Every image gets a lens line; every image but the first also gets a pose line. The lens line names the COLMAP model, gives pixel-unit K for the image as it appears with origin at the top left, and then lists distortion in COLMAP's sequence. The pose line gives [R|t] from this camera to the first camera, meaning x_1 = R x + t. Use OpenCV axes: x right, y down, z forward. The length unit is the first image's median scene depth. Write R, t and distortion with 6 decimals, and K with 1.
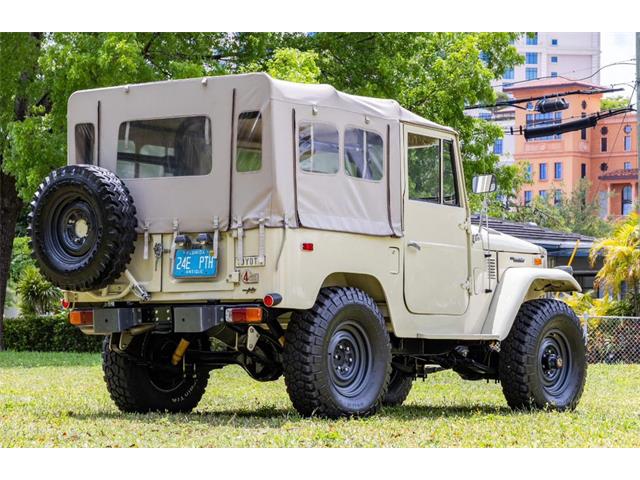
lens RADIAL K [[2086.5, 0, 320.0], [0, 2086.5, 240.0], [0, 0, 1]] dist [0.076630, 0.074622]
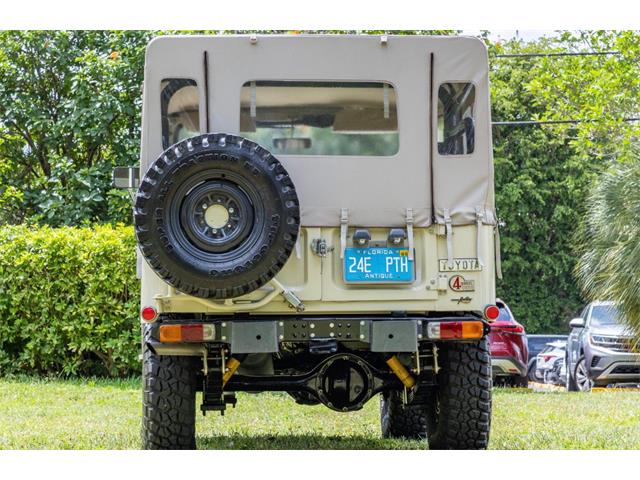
lens RADIAL K [[2086.5, 0, 320.0], [0, 2086.5, 240.0], [0, 0, 1]] dist [0.076630, 0.074622]
pose [[0.755650, 0.028097, 0.654373, -0.586429], [-0.024215, 0.999595, -0.014958, 0.013578], [-0.654528, -0.004542, 0.756024, 0.399823]]
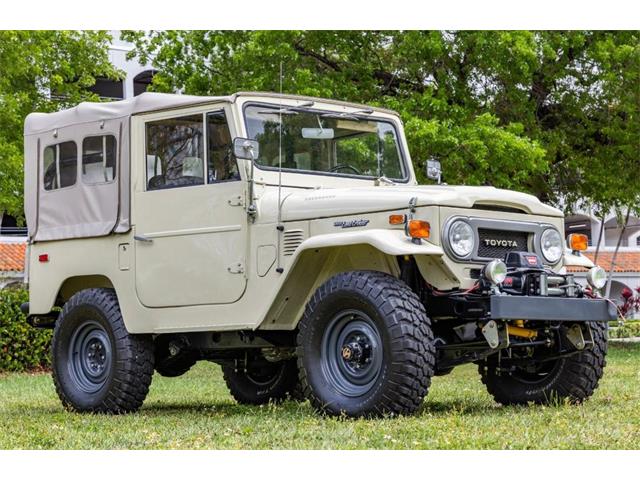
lens RADIAL K [[1586.4, 0, 320.0], [0, 1586.4, 240.0], [0, 0, 1]] dist [0.051754, 0.089337]
pose [[-0.147025, -0.074647, -0.986312, 0.786161], [0.077048, 0.993254, -0.086657, 0.076213], [0.986127, -0.088734, -0.140282, 1.226018]]
